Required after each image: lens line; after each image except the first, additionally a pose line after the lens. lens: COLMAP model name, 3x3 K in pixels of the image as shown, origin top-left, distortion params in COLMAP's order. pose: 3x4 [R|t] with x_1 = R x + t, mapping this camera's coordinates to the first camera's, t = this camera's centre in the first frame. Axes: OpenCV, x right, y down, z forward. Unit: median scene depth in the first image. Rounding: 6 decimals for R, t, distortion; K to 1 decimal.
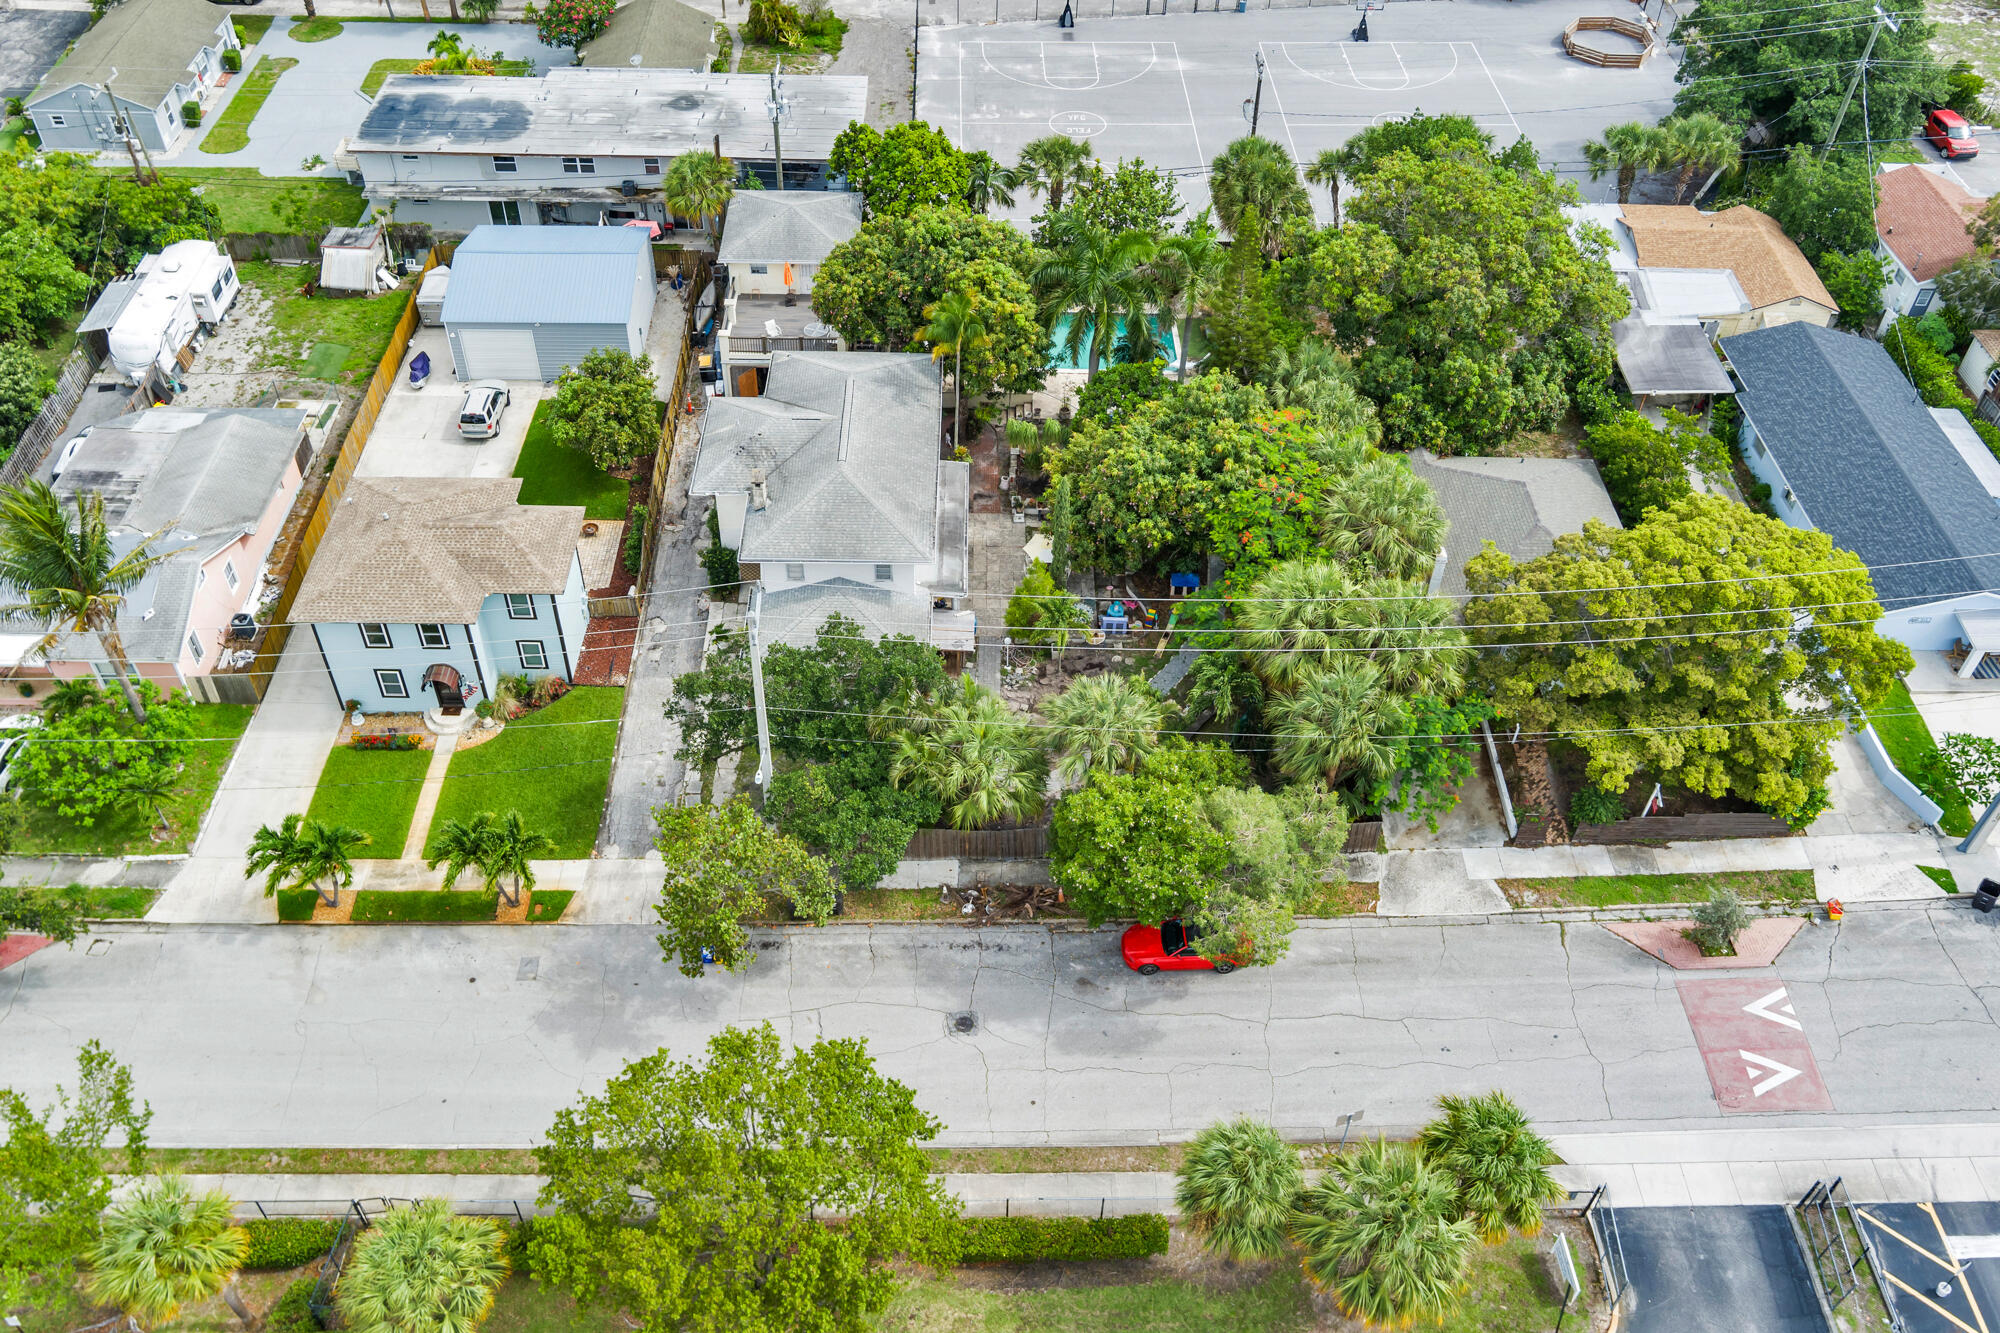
lens RADIAL K [[1656.2, 0, 999.5], [0, 1656.2, 654.4], [0, 0, 1]] dist [-0.008559, 0.014460]
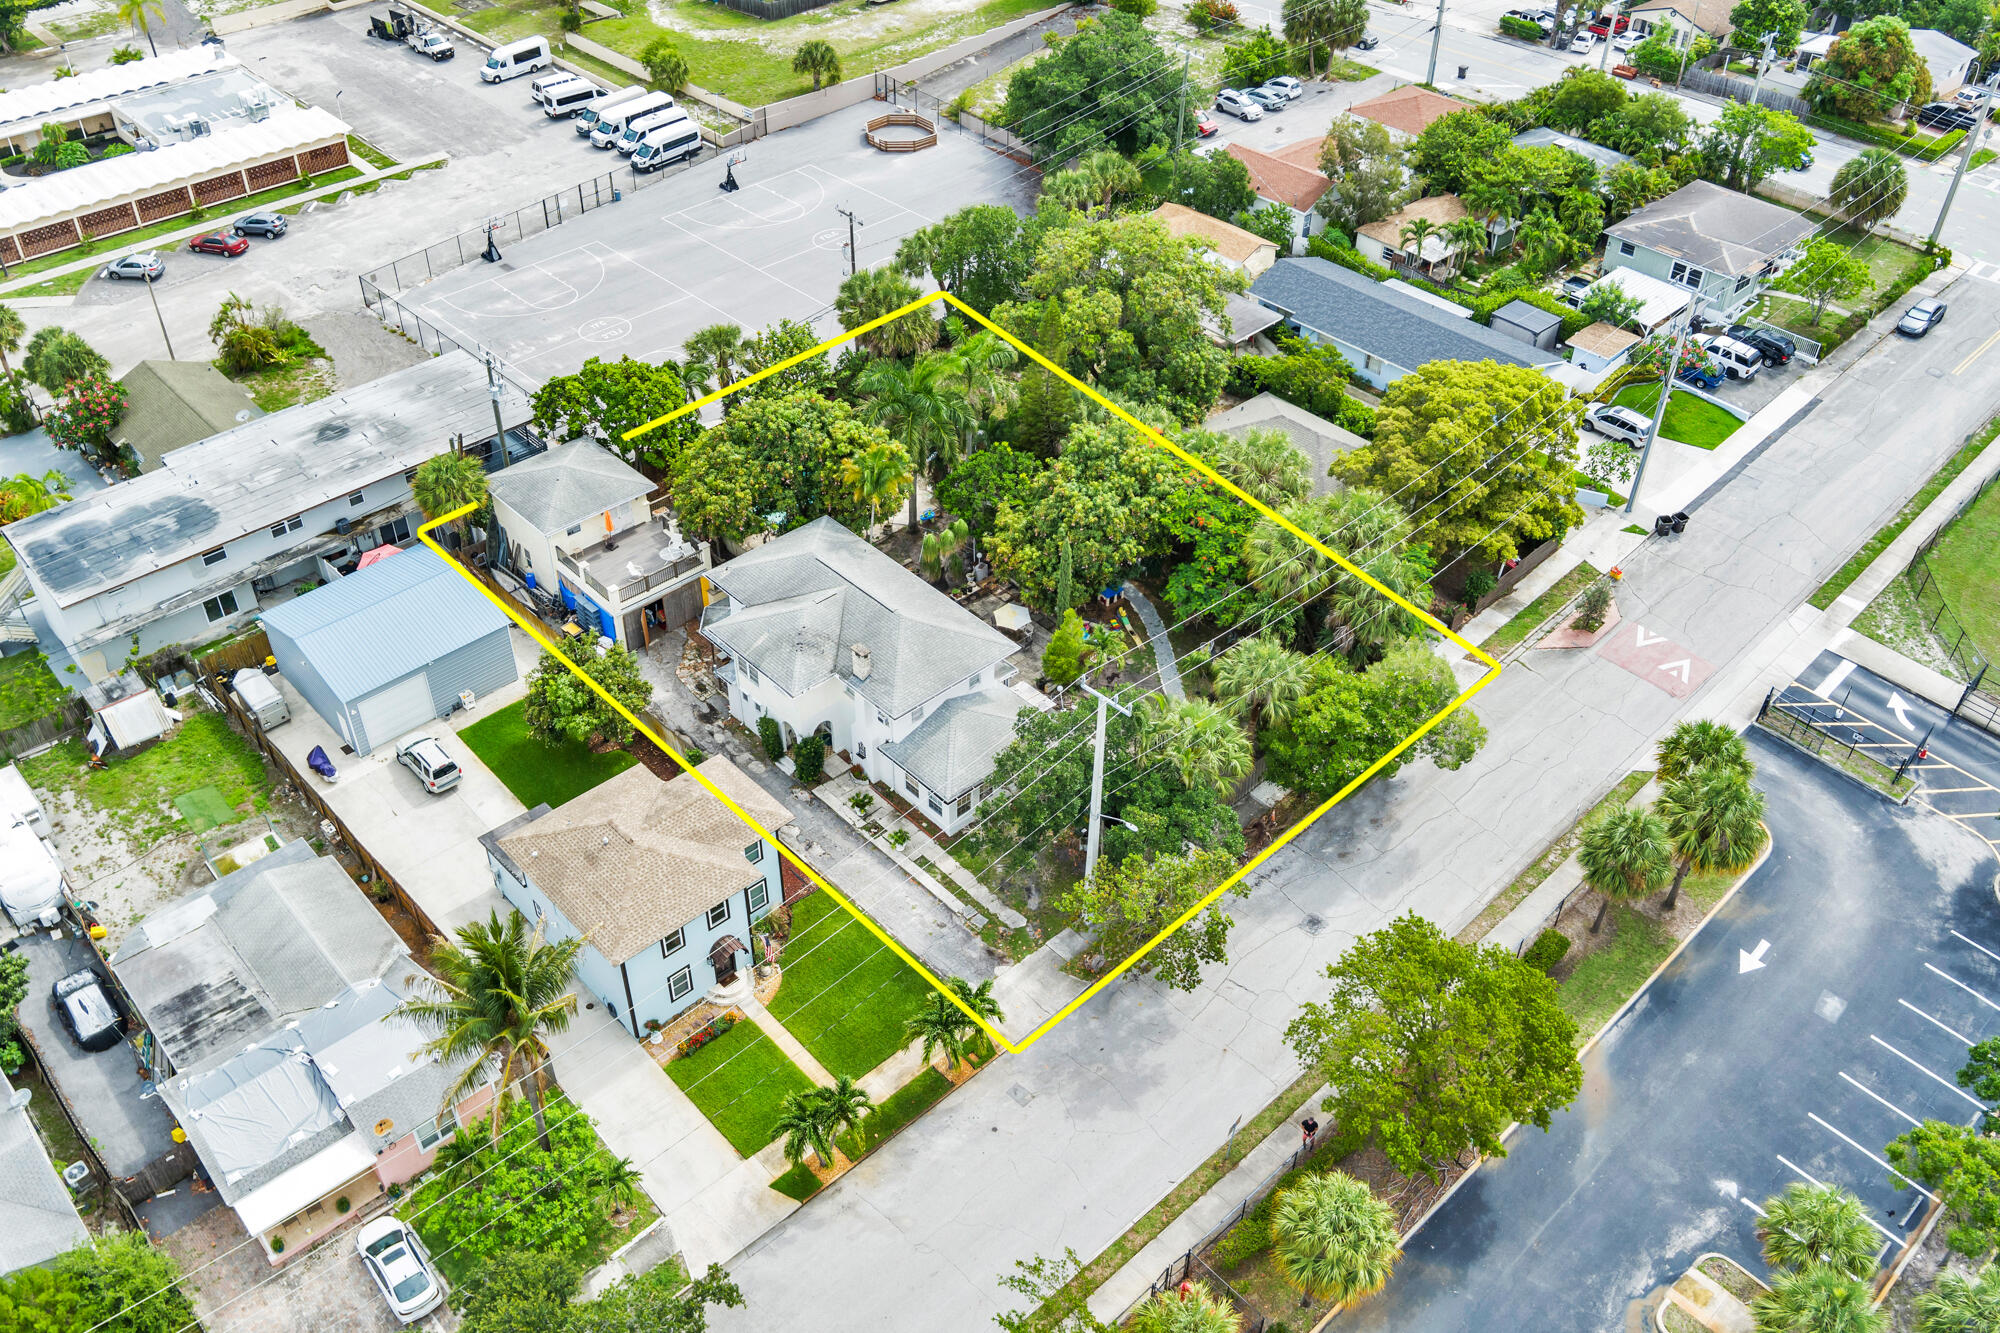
lens RADIAL K [[1628.7, 0, 993.6], [0, 1628.7, 668.0], [0, 0, 1]] dist [-0.073538, 0.024572]
pose [[0.737234, -0.440353, 0.512421, -0.561367], [0.469588, 0.879255, 0.079987, -0.123286], [-0.485772, 0.181658, 0.855001, 0.009129]]
